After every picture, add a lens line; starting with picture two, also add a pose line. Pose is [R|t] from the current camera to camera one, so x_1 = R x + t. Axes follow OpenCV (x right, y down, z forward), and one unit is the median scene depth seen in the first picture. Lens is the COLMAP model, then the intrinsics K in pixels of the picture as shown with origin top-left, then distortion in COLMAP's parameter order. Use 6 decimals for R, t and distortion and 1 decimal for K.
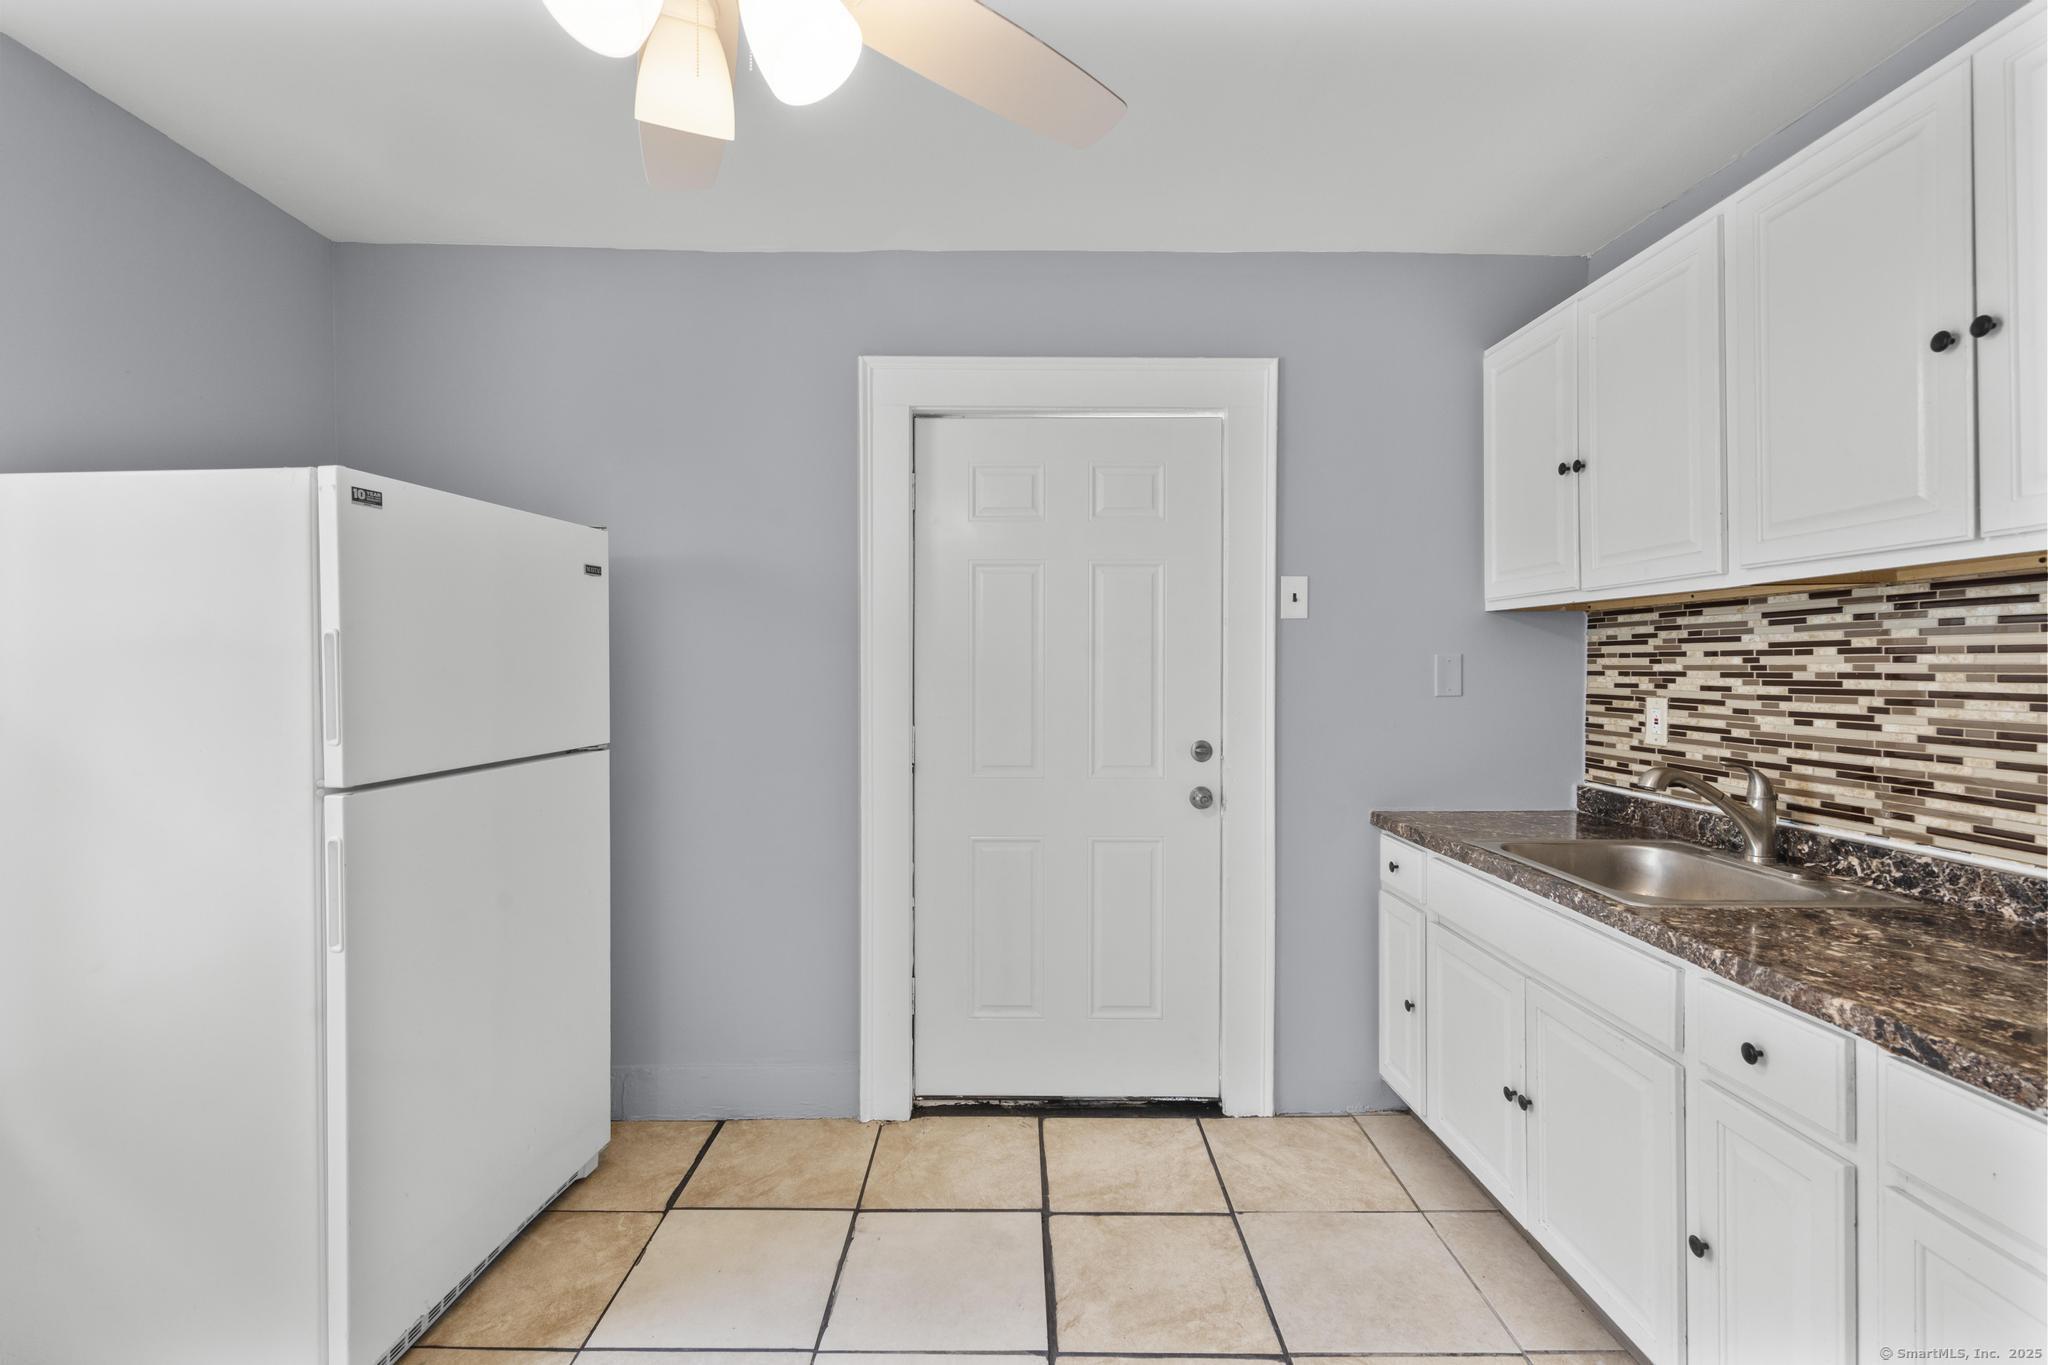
lens RADIAL K [[928.3, 0, 1017.7], [0, 928.3, 673.0], [0, 0, 1]] dist [-0.000995, 0.000564]
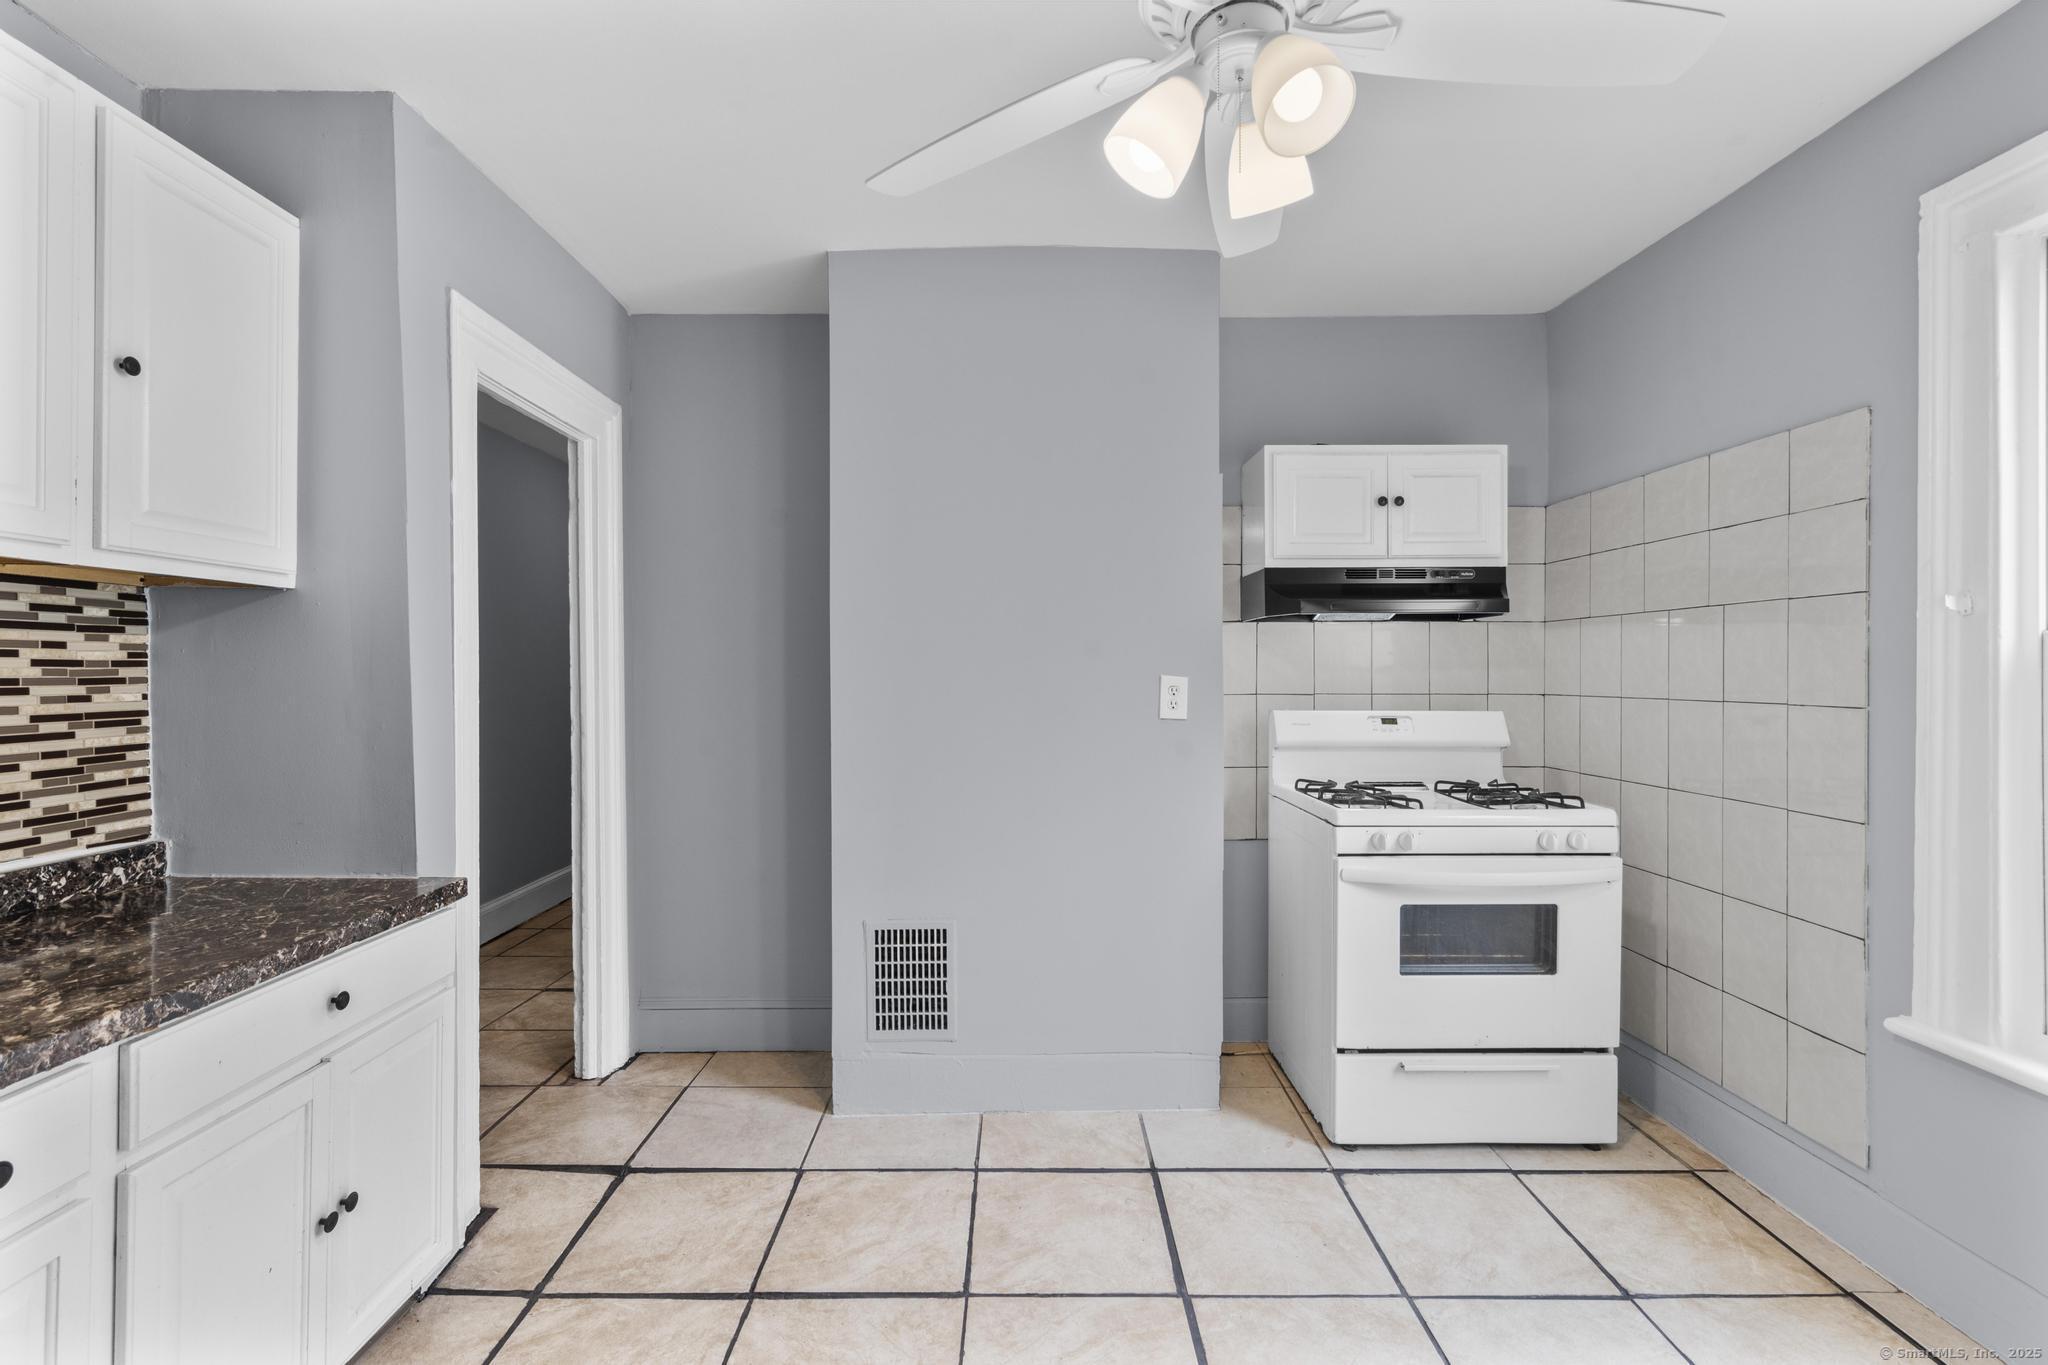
lens RADIAL K [[928.3, 0, 1017.7], [0, 928.3, 673.0], [0, 0, 1]] dist [-0.000995, 0.000564]
pose [[-0.999962, 0.001458, 0.008540, -0.028360], [0.001461, 0.999999, 0.000300, 0.001776], [-0.008539, 0.000312, -0.999963, 1.082160]]
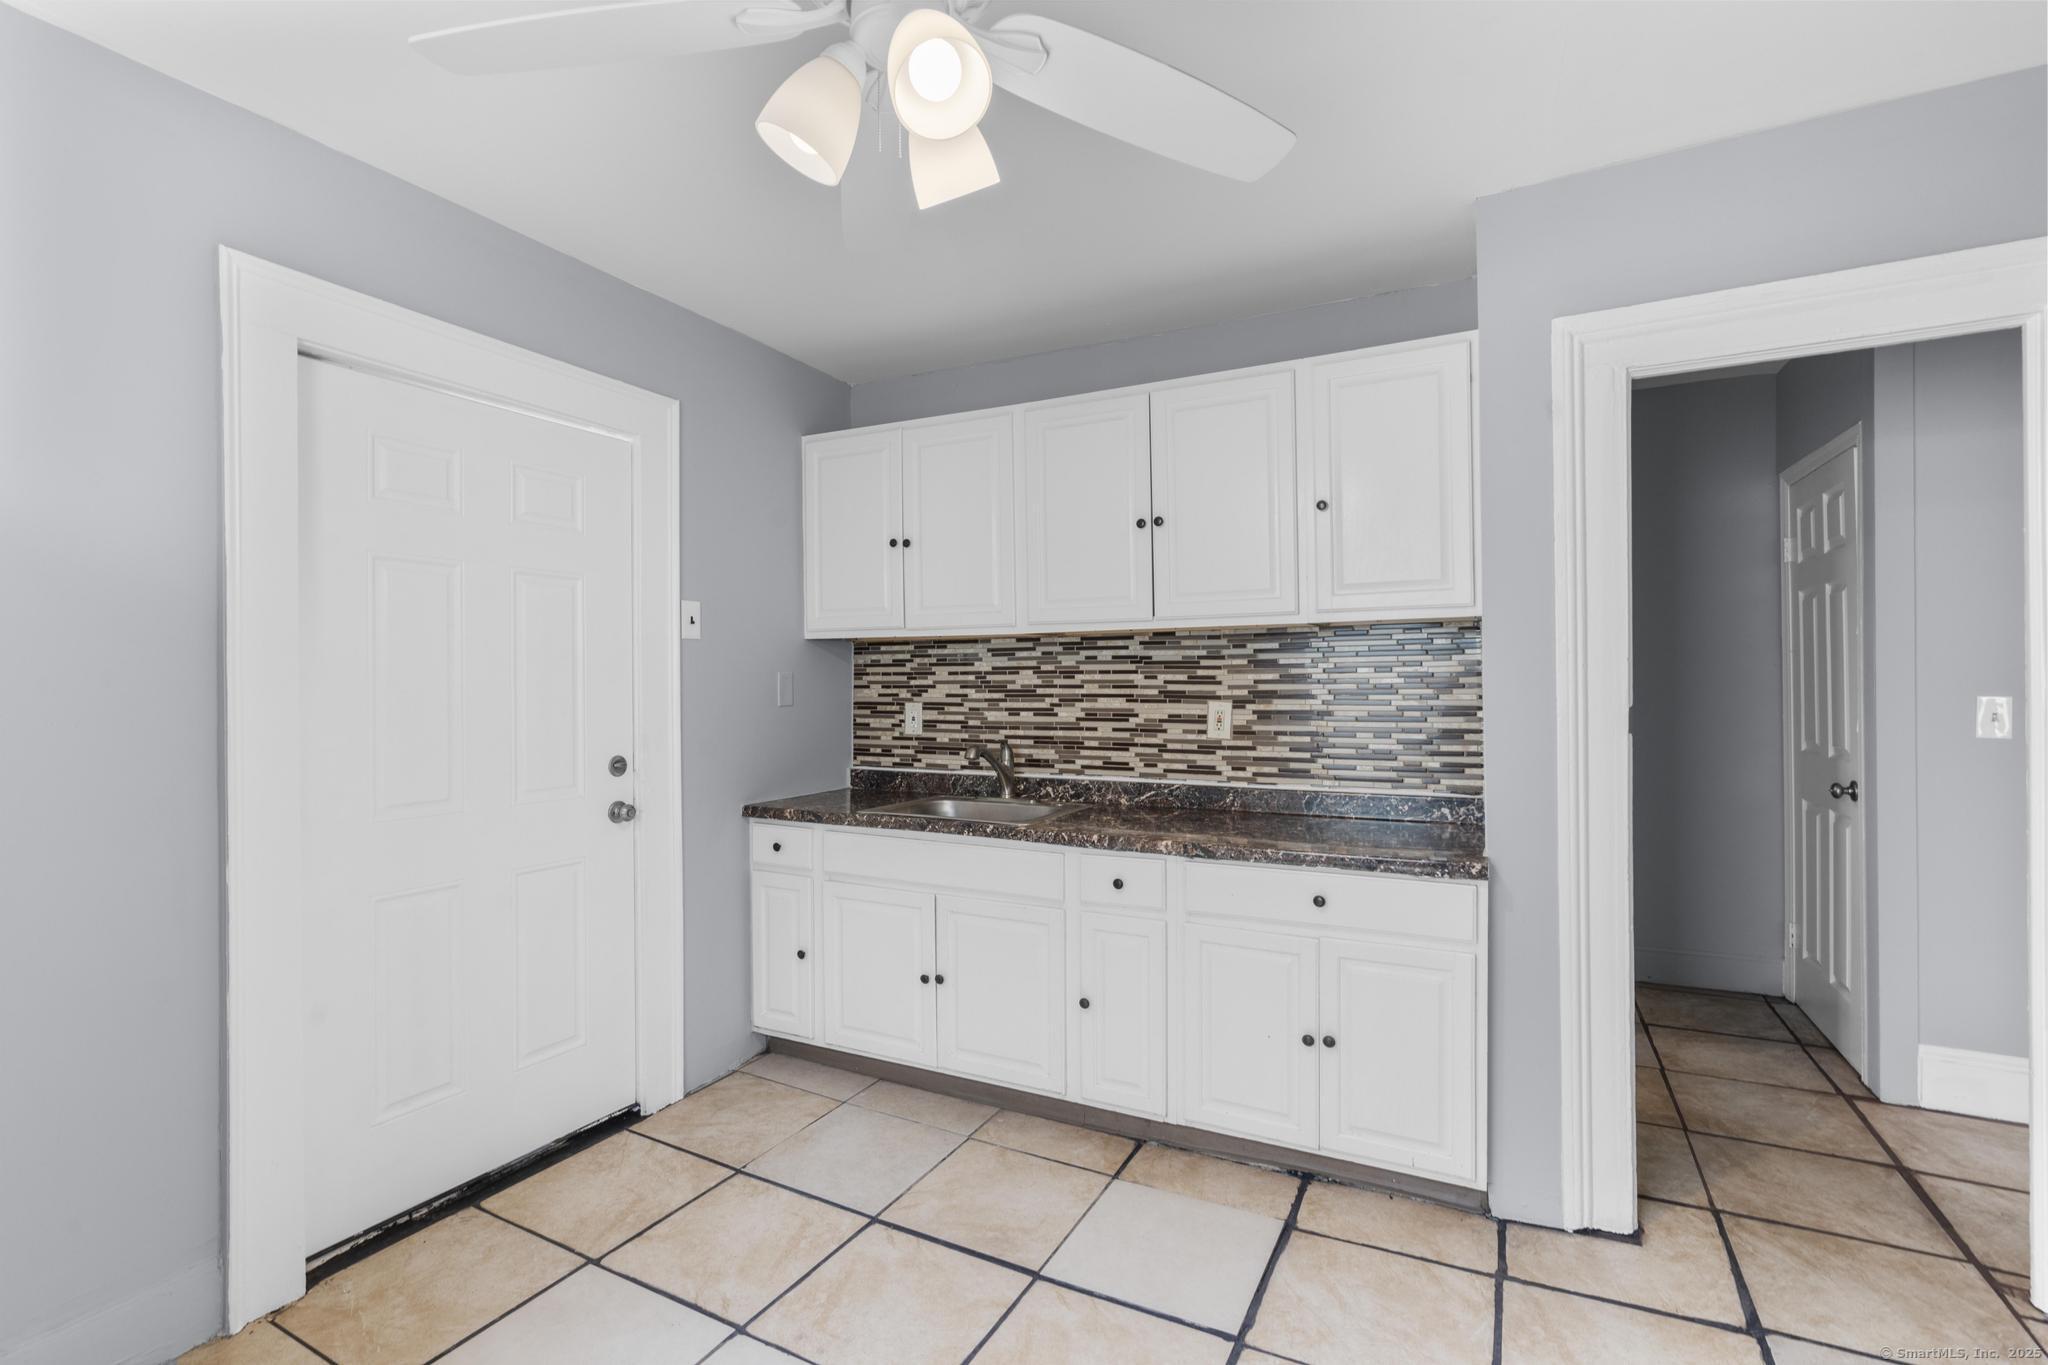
lens RADIAL K [[928.3, 0, 1017.7], [0, 928.3, 673.0], [0, 0, 1]] dist [-0.000995, 0.000564]
pose [[0.477478, 0.006190, 0.878622, -0.609635], [0.010653, 0.999861, -0.012833, -0.000051], [-0.878579, 0.015488, 0.477345, 0.165066]]
